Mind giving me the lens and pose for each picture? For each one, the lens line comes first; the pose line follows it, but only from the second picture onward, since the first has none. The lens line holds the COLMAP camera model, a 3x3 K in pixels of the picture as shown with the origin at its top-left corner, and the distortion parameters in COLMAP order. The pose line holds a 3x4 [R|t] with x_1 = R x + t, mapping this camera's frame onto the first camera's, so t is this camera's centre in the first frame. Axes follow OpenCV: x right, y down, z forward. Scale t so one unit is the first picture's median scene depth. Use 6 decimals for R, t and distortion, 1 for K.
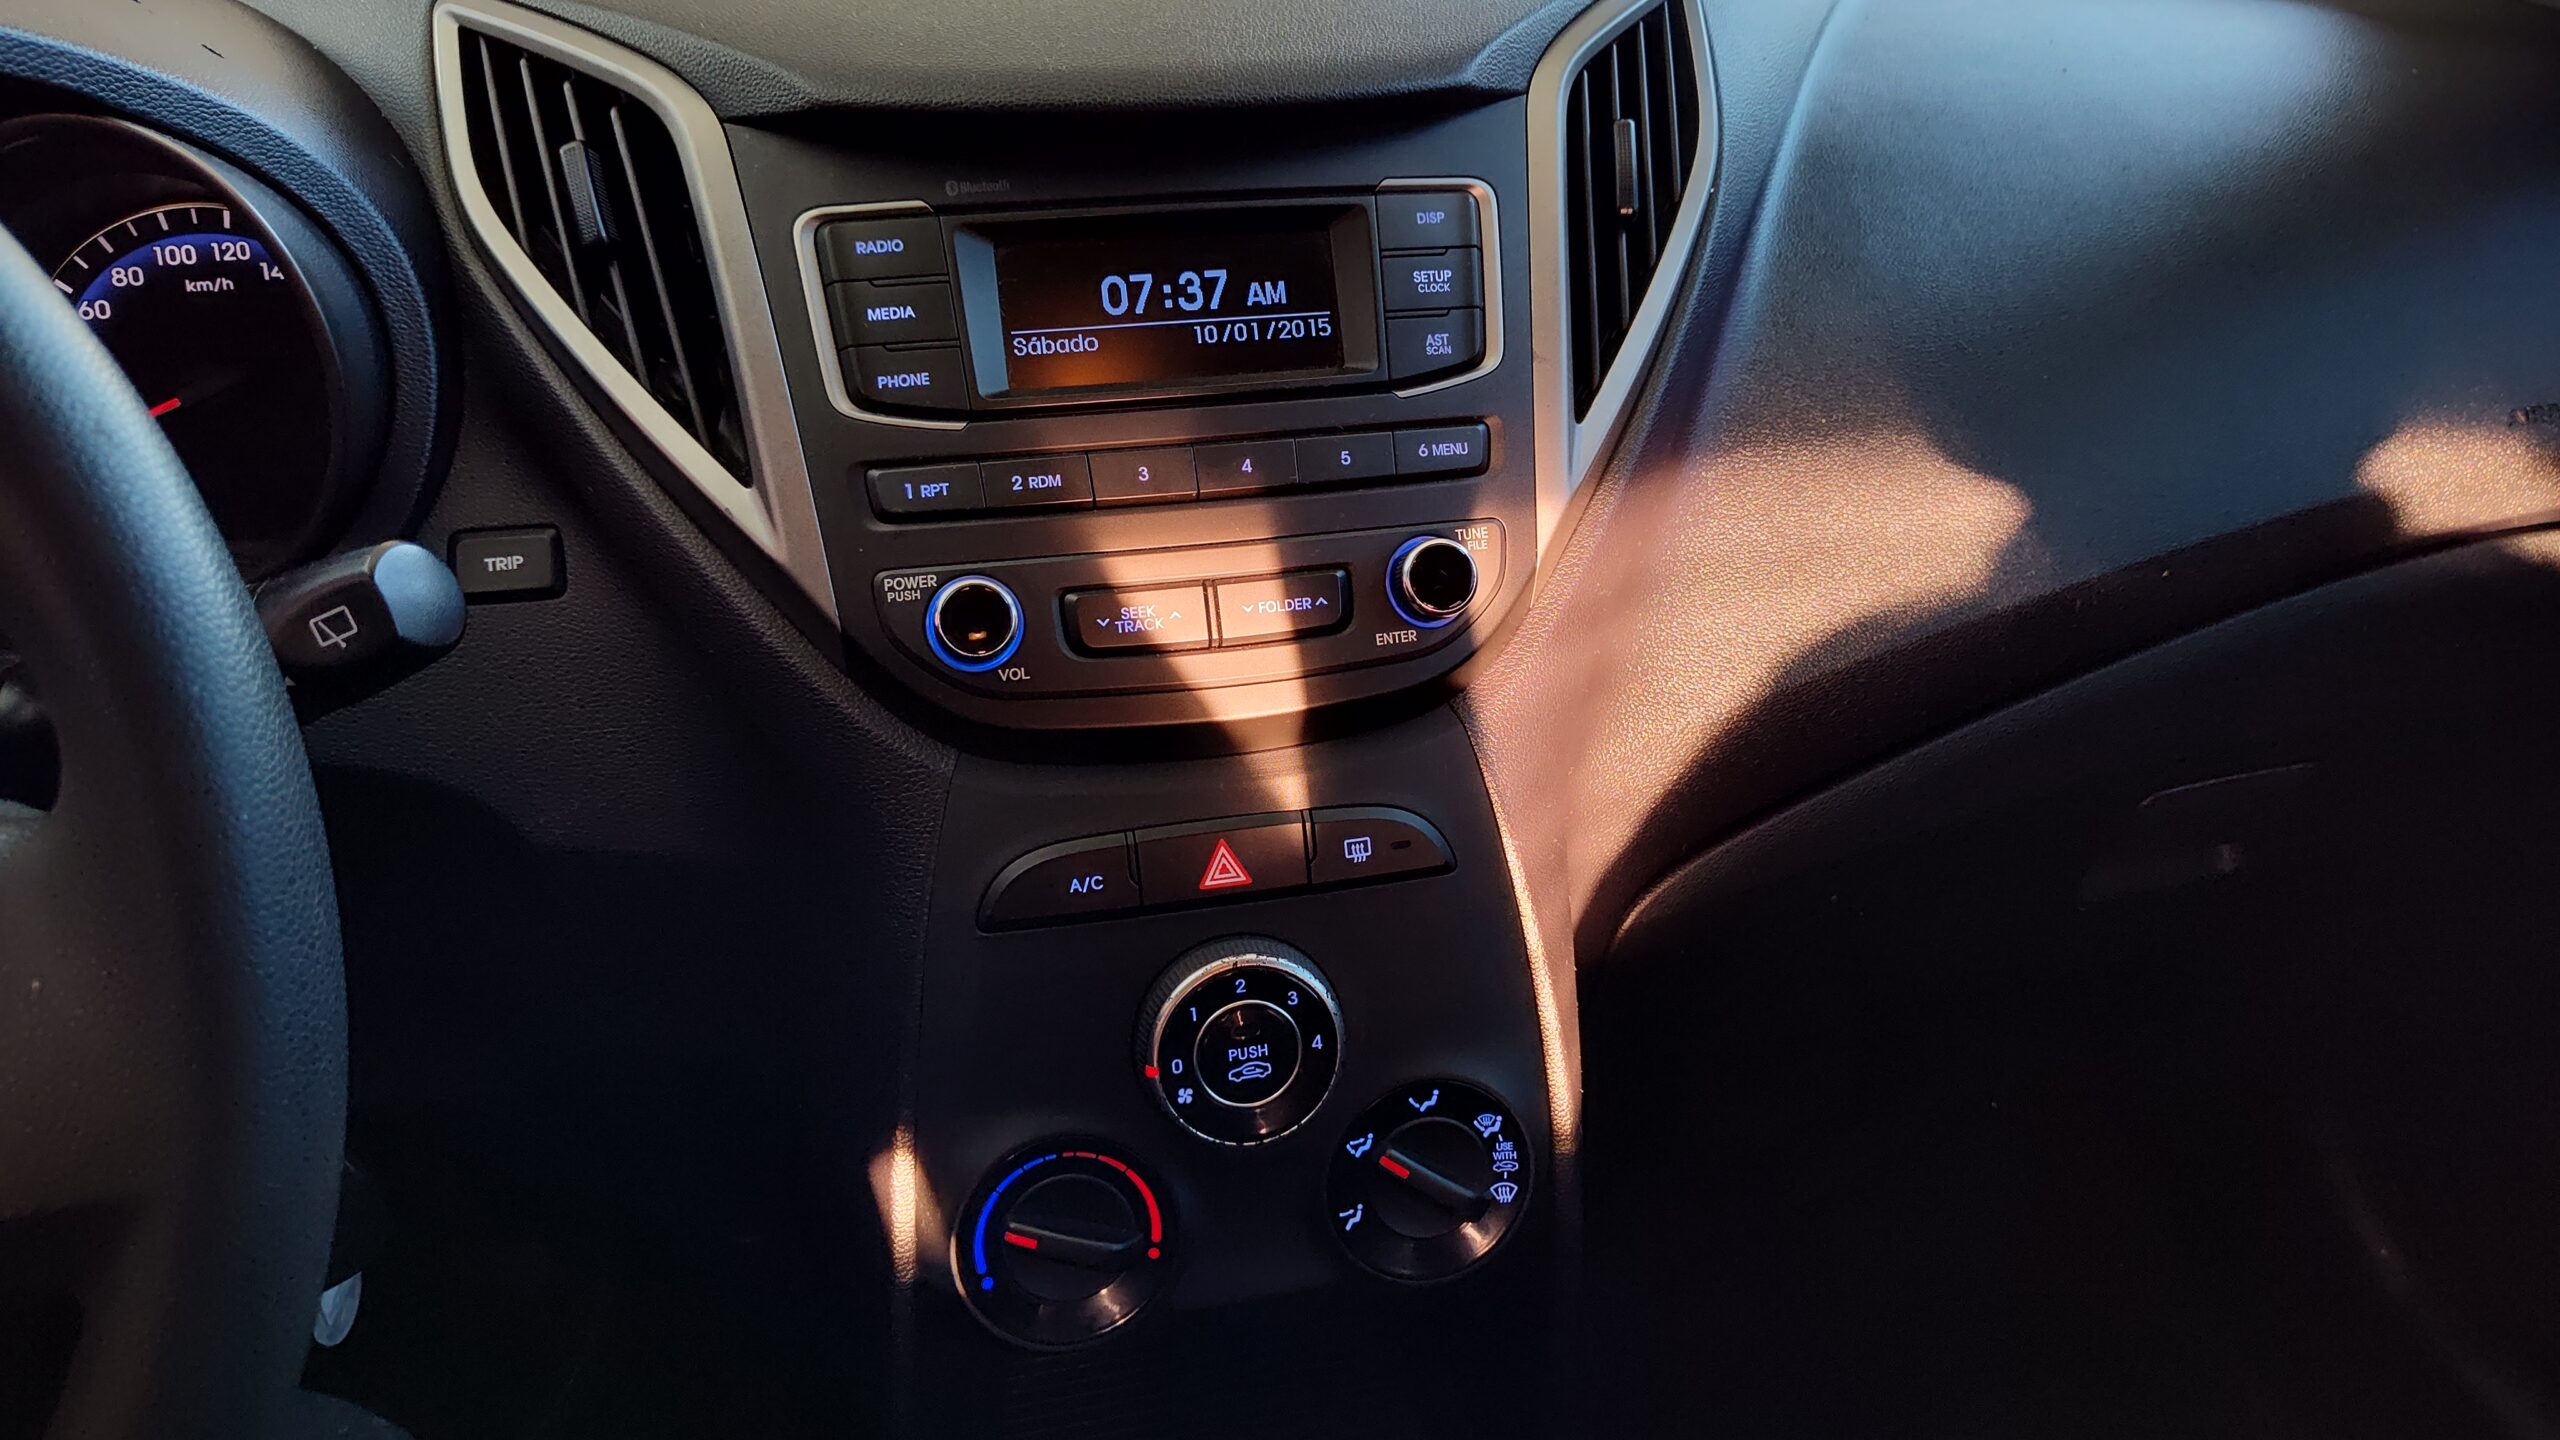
lens RADIAL K [[1806.4, 0, 1292.1], [0, 1806.4, 714.0], [0, 0, 1]] dist [0.038968, -0.050374]
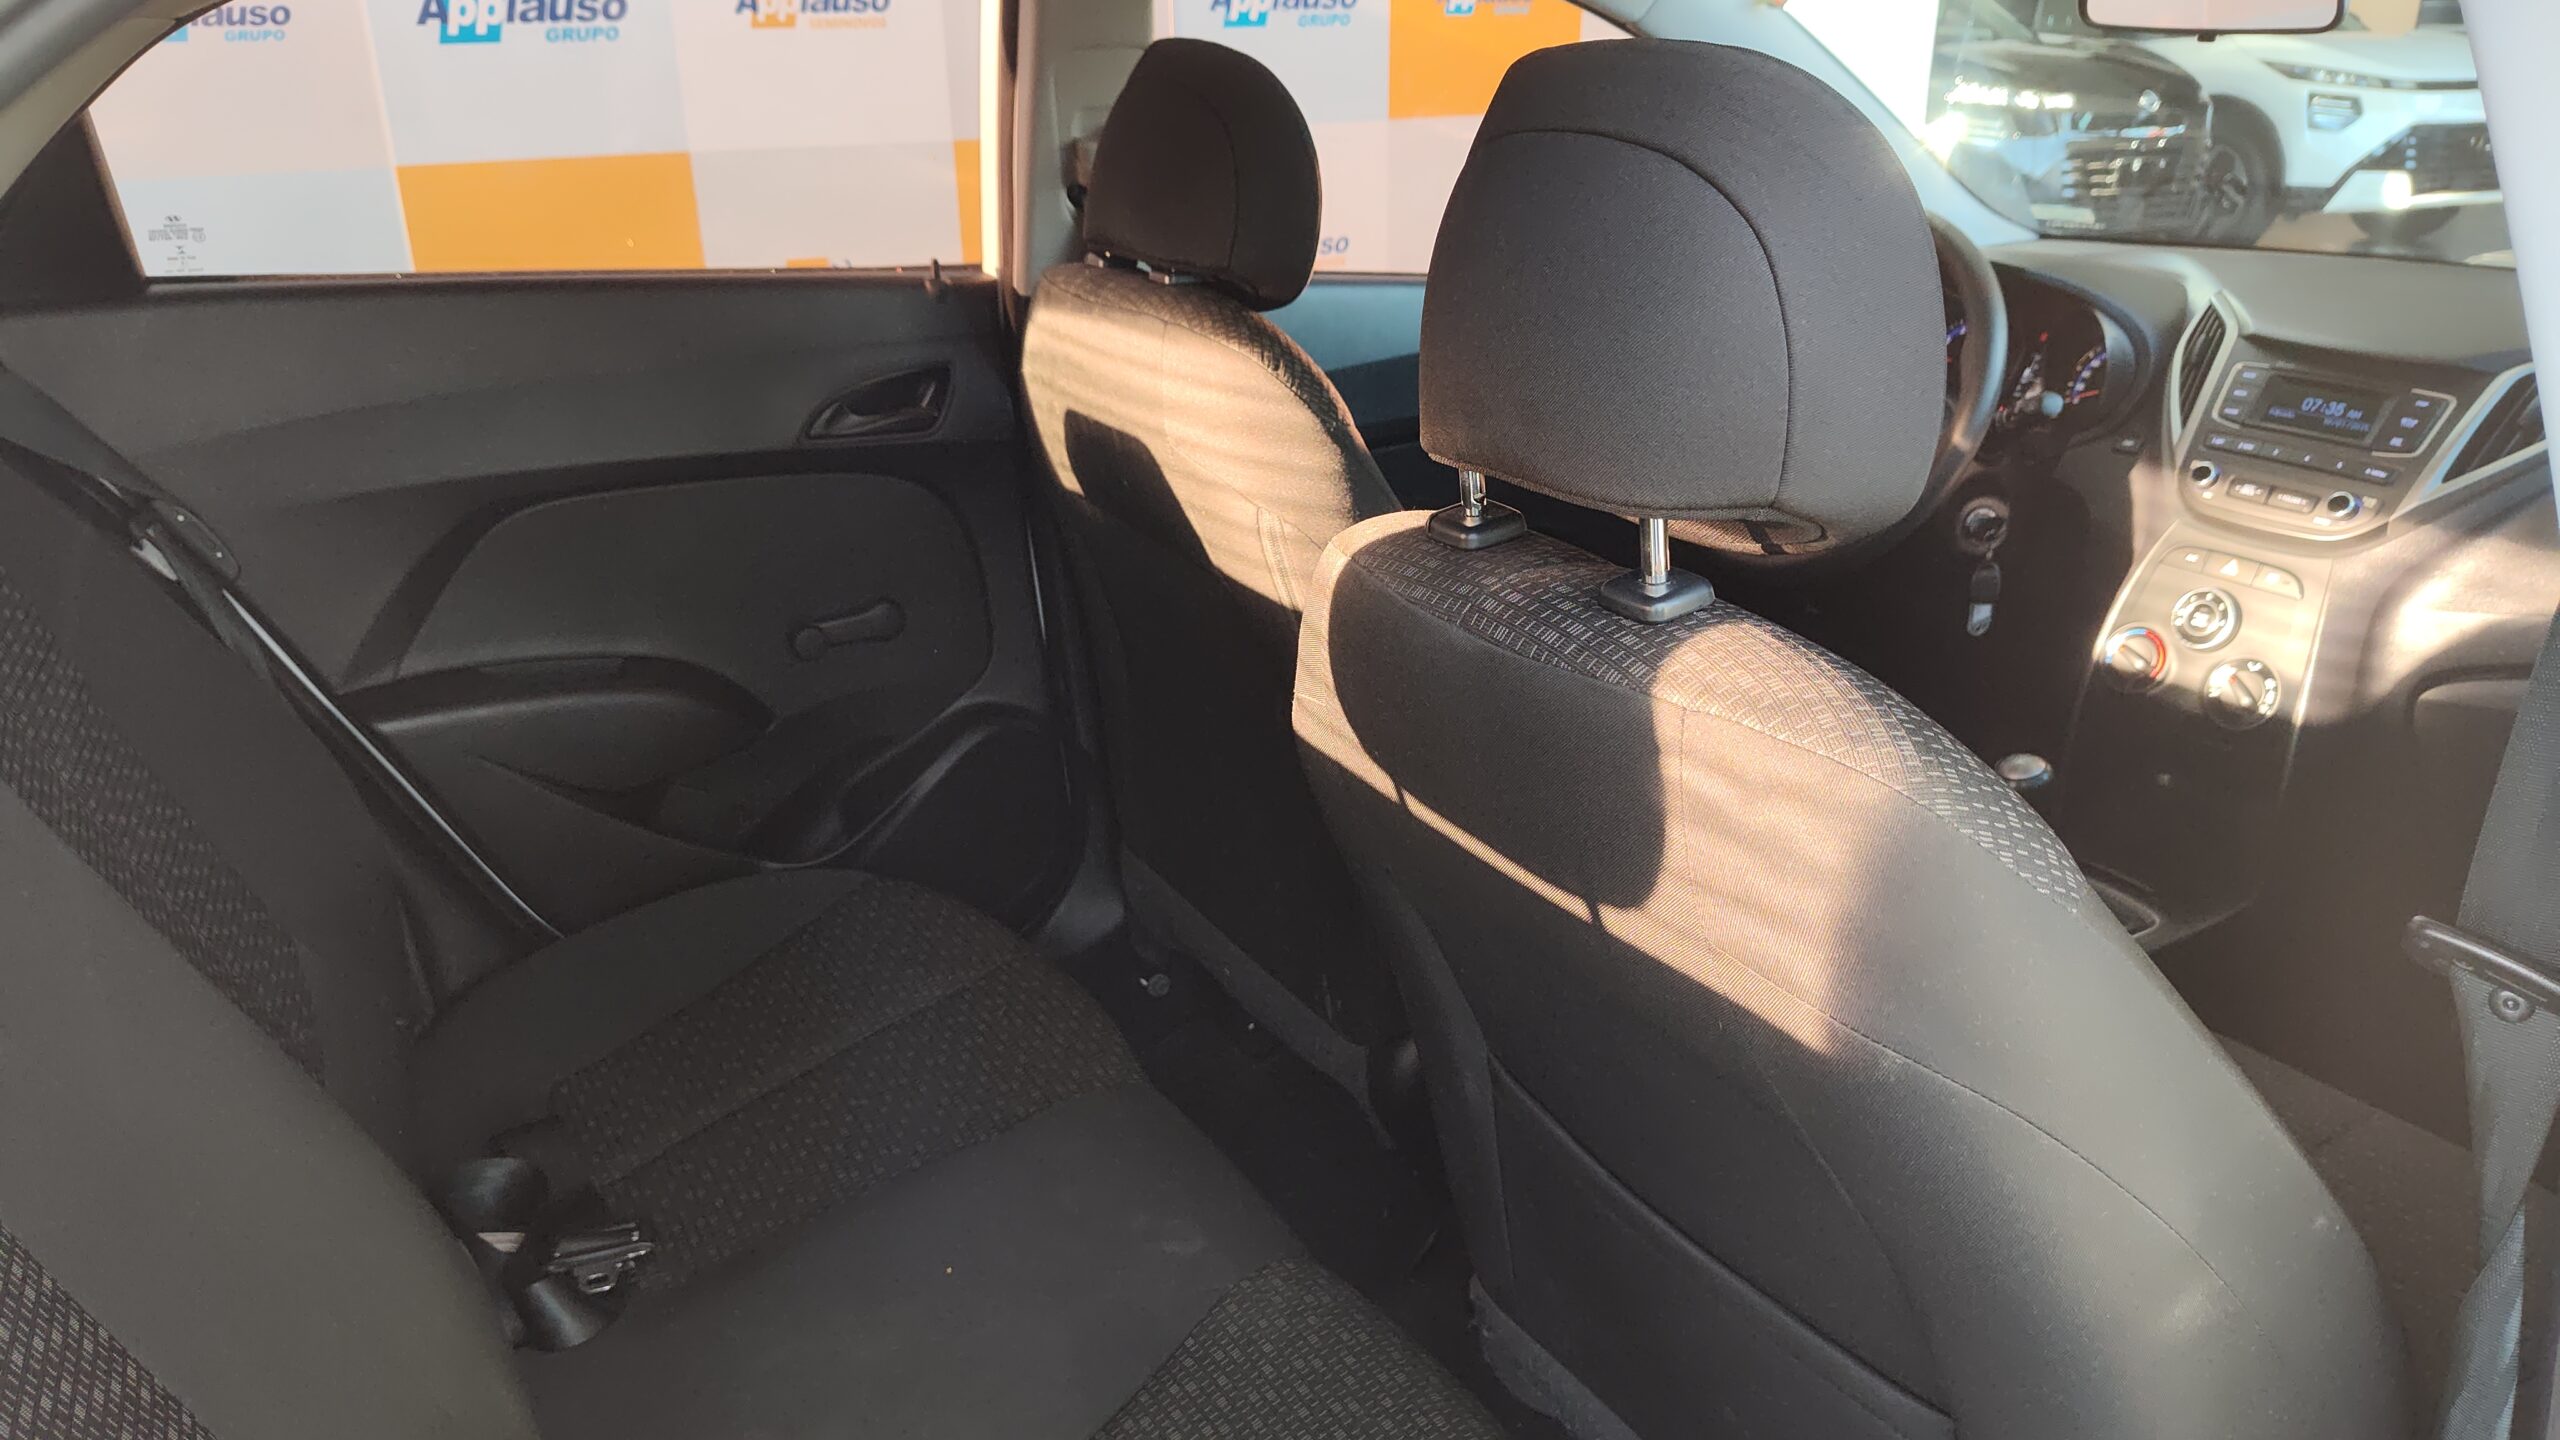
lens RADIAL K [[1806.4, 0, 1288.3], [0, 1806.4, 725.7], [0, 0, 1]] dist [0.038968, -0.050374]
pose [[0.297810, 0.339651, -0.892158, 2.380695], [-0.473891, 0.863881, 0.170697, 0.553303], [0.828696, 0.371950, 0.418230, -1.591846]]
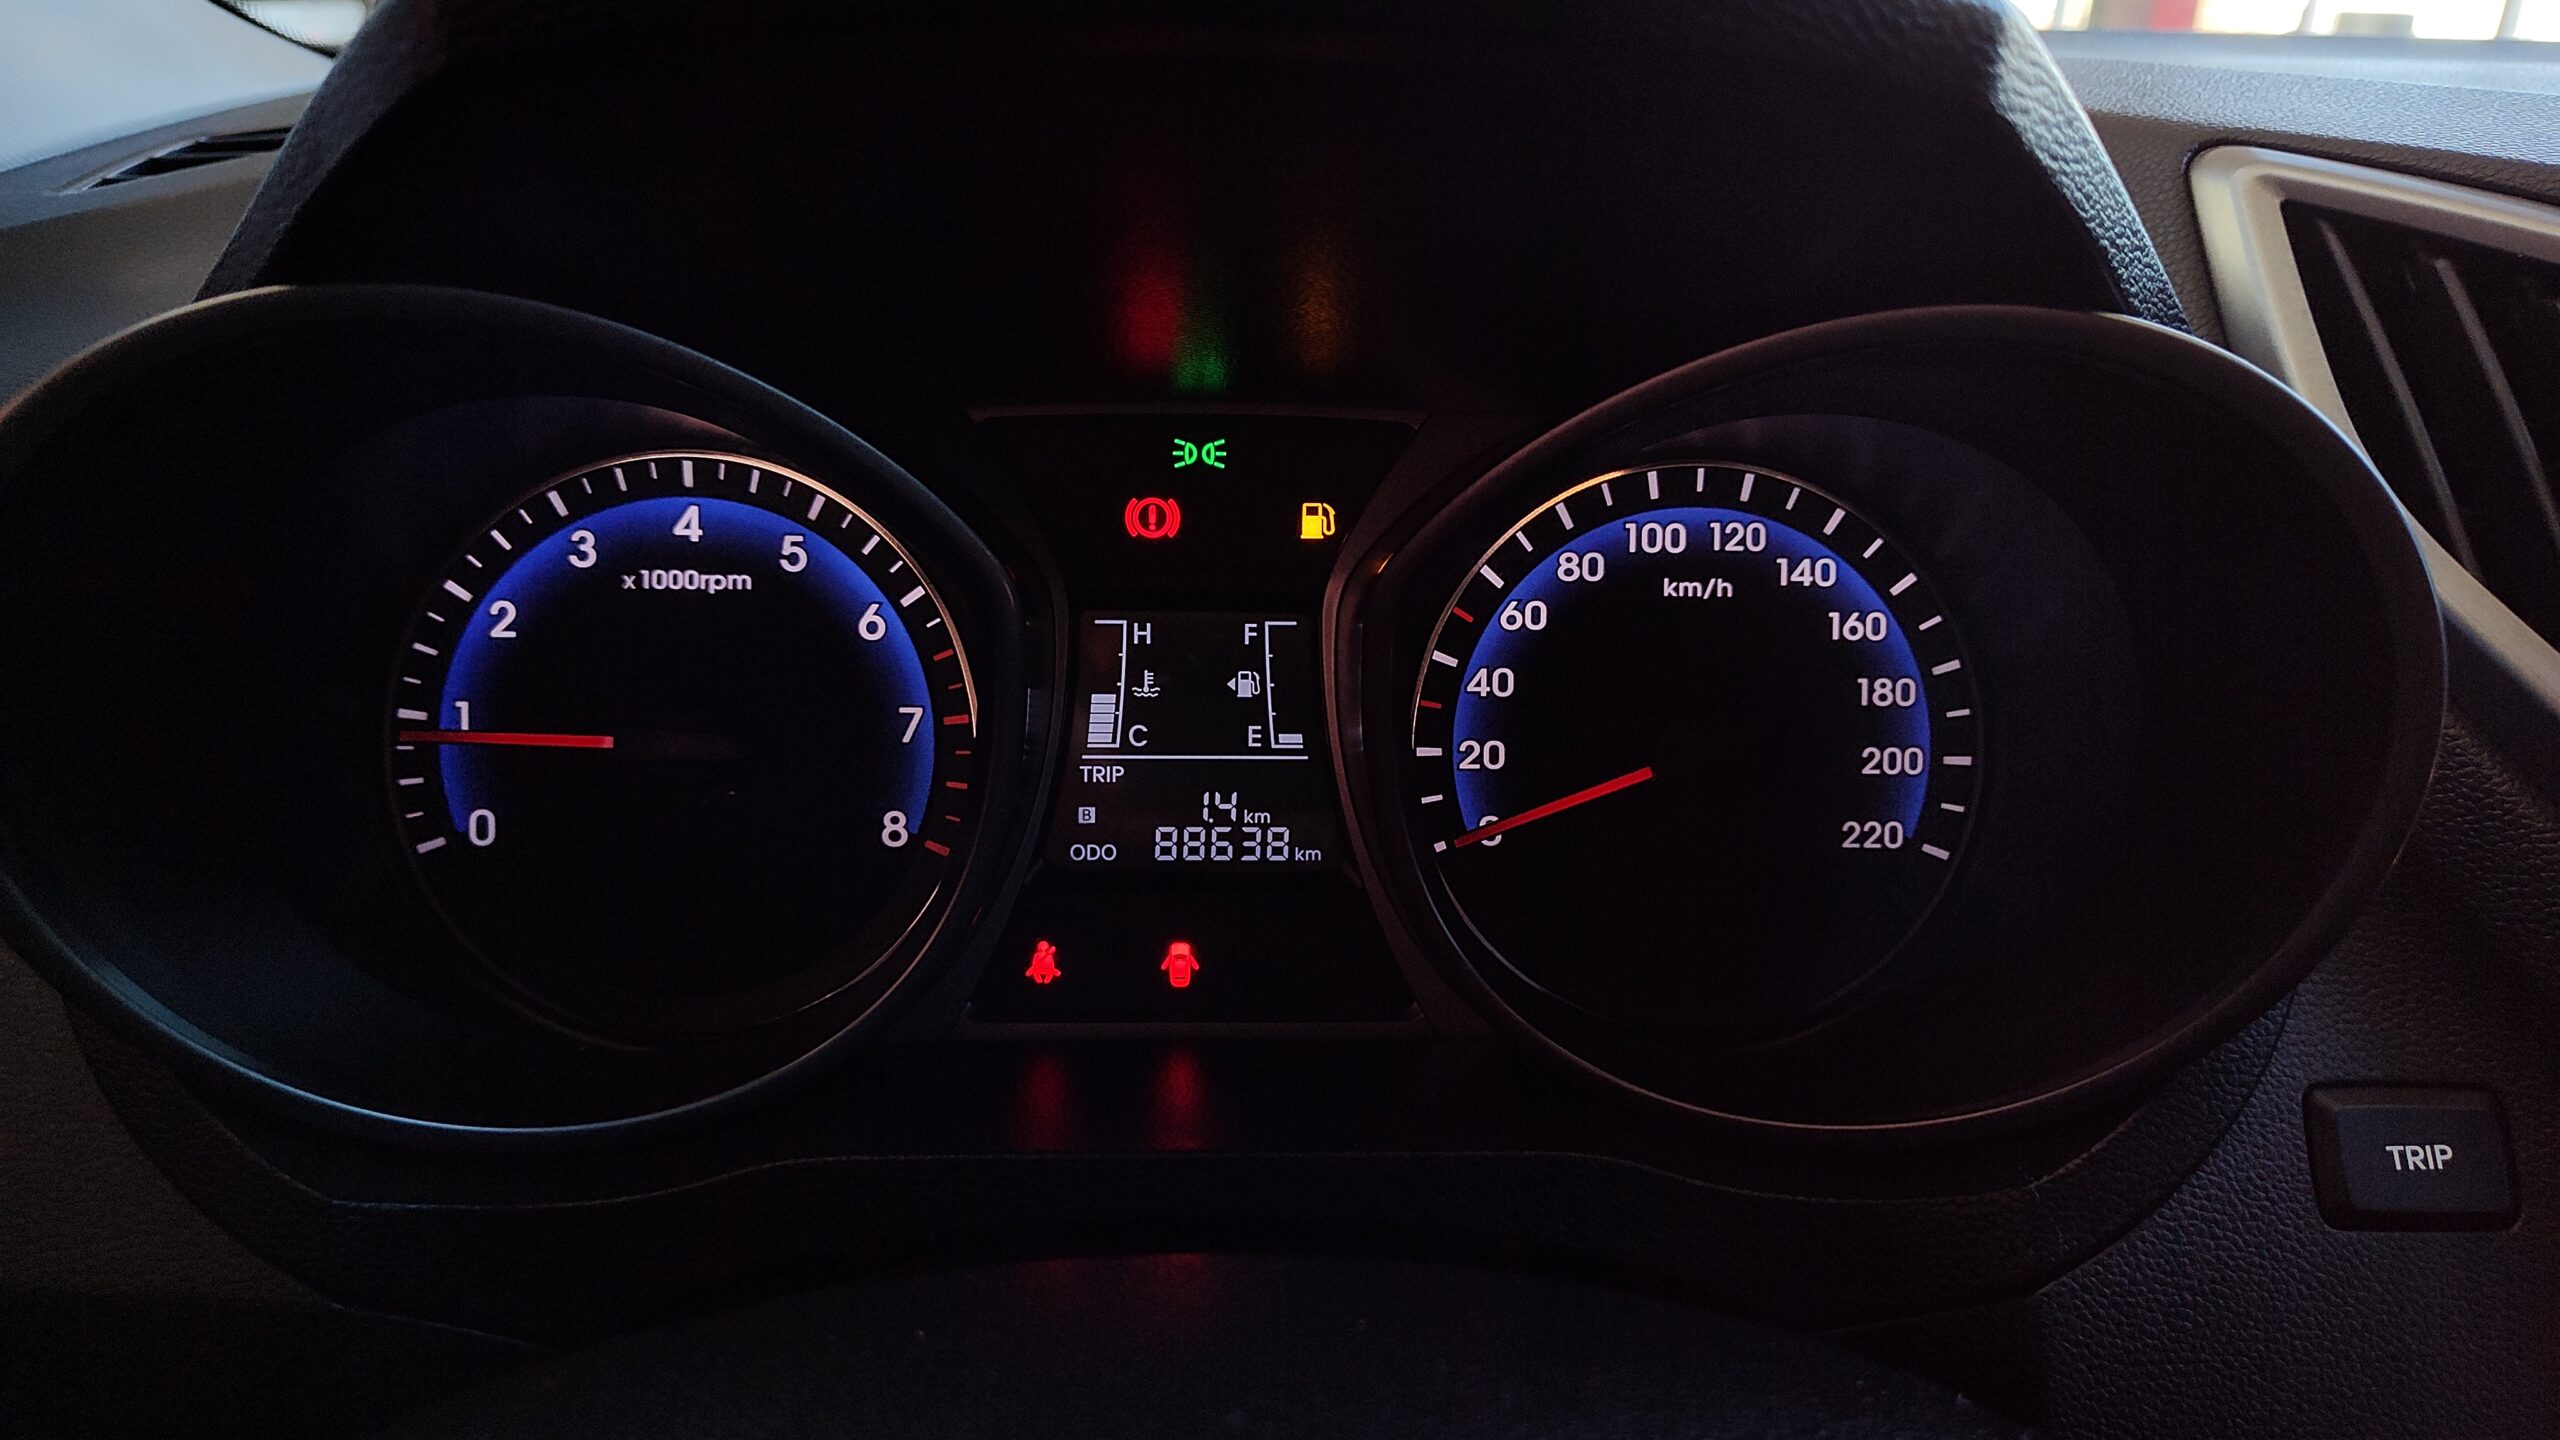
lens RADIAL K [[1806.4, 0, 1271.3], [0, 1806.4, 692.5], [0, 0, 1]] dist [0.038968, -0.050374]
pose [[0.981640, 0.081246, -0.172573, -0.683911], [-0.104969, 0.985527, -0.133113, -0.111394], [0.159260, 0.148784, 0.975961, 0.409500]]
